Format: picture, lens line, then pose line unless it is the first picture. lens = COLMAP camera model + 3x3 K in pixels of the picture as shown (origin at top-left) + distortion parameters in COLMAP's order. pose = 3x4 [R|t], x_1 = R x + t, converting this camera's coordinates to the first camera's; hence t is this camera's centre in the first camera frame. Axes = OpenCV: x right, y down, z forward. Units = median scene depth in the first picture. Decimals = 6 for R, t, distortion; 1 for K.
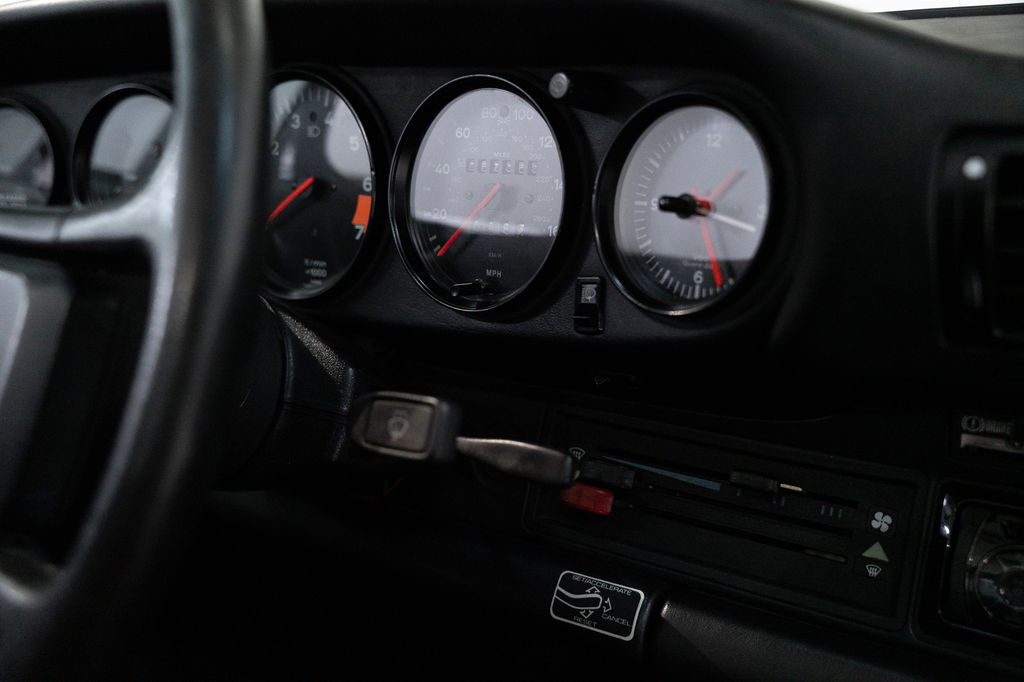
lens RADIAL K [[986.9, 0, 512.0], [0, 986.9, 341.0], [0, 0, 1]] dist [-0.003848, 0.010997]
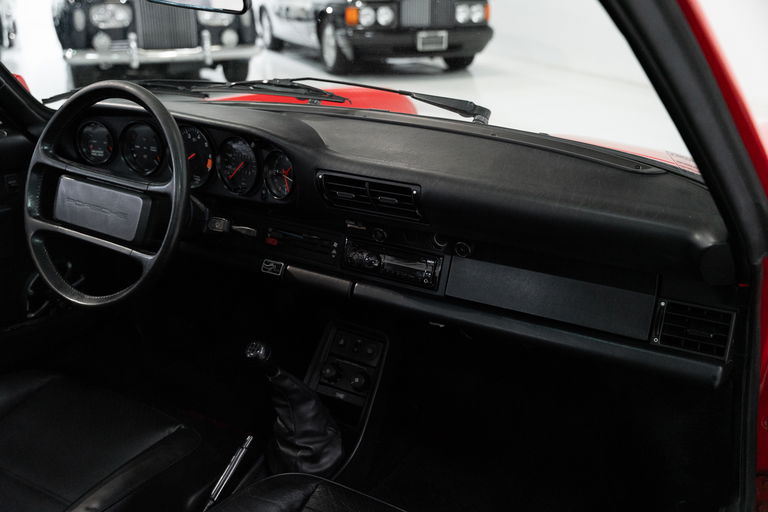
lens RADIAL K [[740.2, 0, 384.0], [0, 740.2, 256.0], [0, 0, 1]] dist [-0.003848, 0.010997]
pose [[0.998541, -0.017638, 0.051039, 0.394523], [0.010060, 0.989368, 0.145086, -0.213931], [-0.053055, -0.144361, 0.988102, -2.032154]]
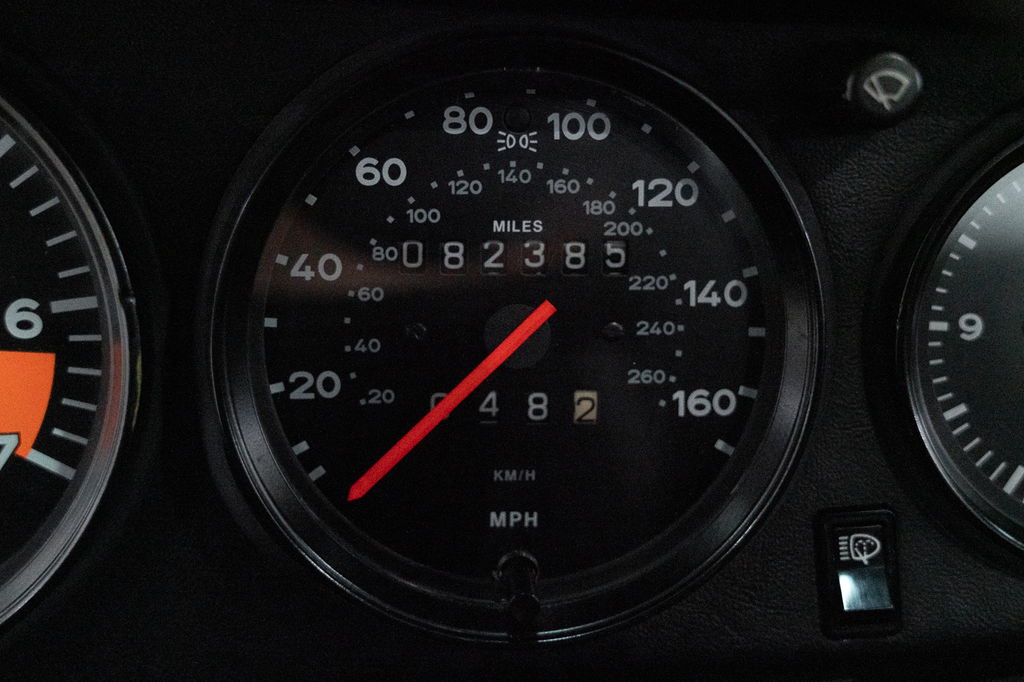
lens RADIAL K [[986.9, 0, 512.0], [0, 986.9, 341.0], [0, 0, 1]] dist [-0.003848, 0.010997]
pose [[0.761602, -0.106913, 0.639165, -0.277395], [0.136921, 0.990579, 0.002543, -0.146934], [-0.633415, 0.085578, 0.769066, 0.712370]]
